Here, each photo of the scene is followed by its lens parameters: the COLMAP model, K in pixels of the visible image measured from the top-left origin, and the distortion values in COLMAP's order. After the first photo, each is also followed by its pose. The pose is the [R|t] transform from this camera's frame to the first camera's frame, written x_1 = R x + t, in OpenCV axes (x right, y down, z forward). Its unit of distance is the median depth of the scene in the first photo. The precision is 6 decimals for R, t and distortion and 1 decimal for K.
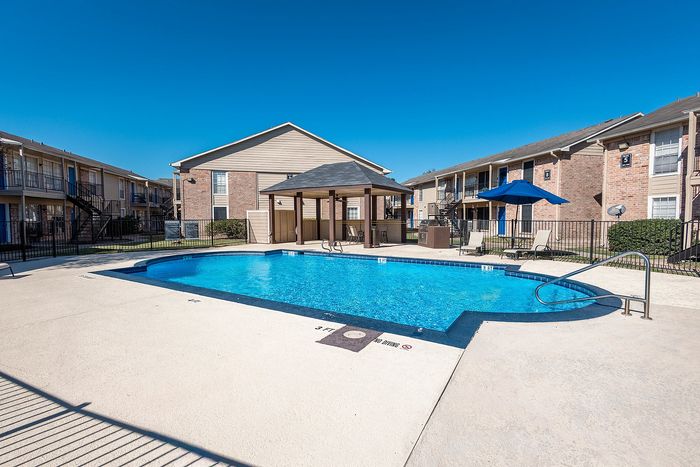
lens RADIAL K [[326.5, 0, 350.0], [0, 326.5, 233.5], [0, 0, 1]] dist [0.018491, -0.006057]
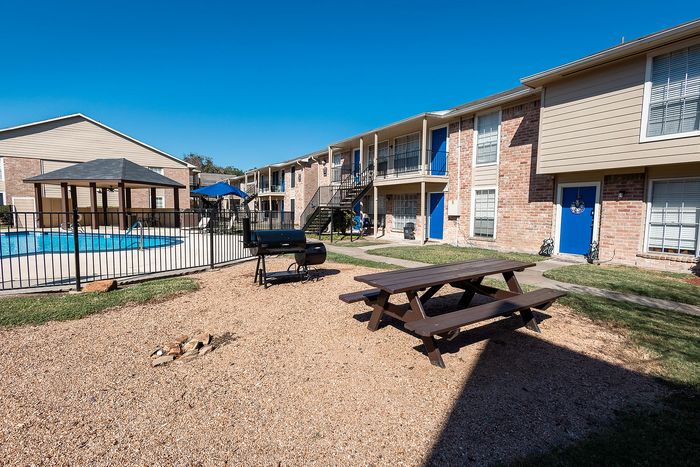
lens RADIAL K [[326.5, 0, 350.0], [0, 326.5, 233.5], [0, 0, 1]] dist [0.018491, -0.006057]
pose [[0.941276, -0.009359, 0.337508, 0.276319], [0.000355, 0.999643, 0.026730, 0.014624], [-0.337637, -0.025041, 0.940943, -0.298330]]
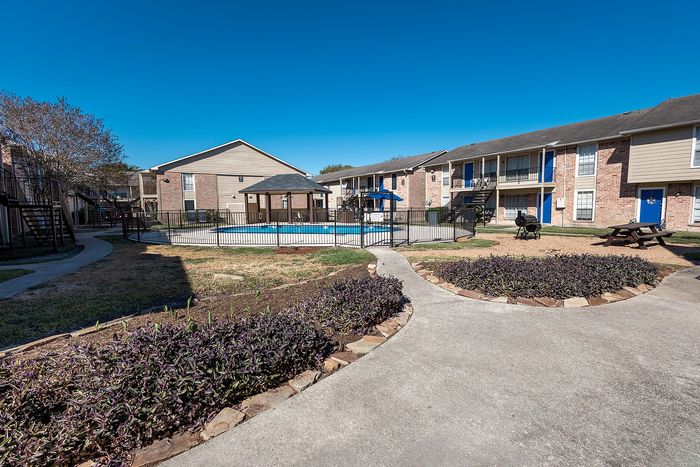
lens RADIAL K [[326.5, 0, 350.0], [0, 326.5, 233.5], [0, 0, 1]] dist [0.018491, -0.006057]
pose [[0.950848, -0.035004, 0.307673, -0.191576], [0.024537, 0.998983, 0.037823, 0.021570], [-0.308684, -0.028414, 0.950740, -0.505168]]
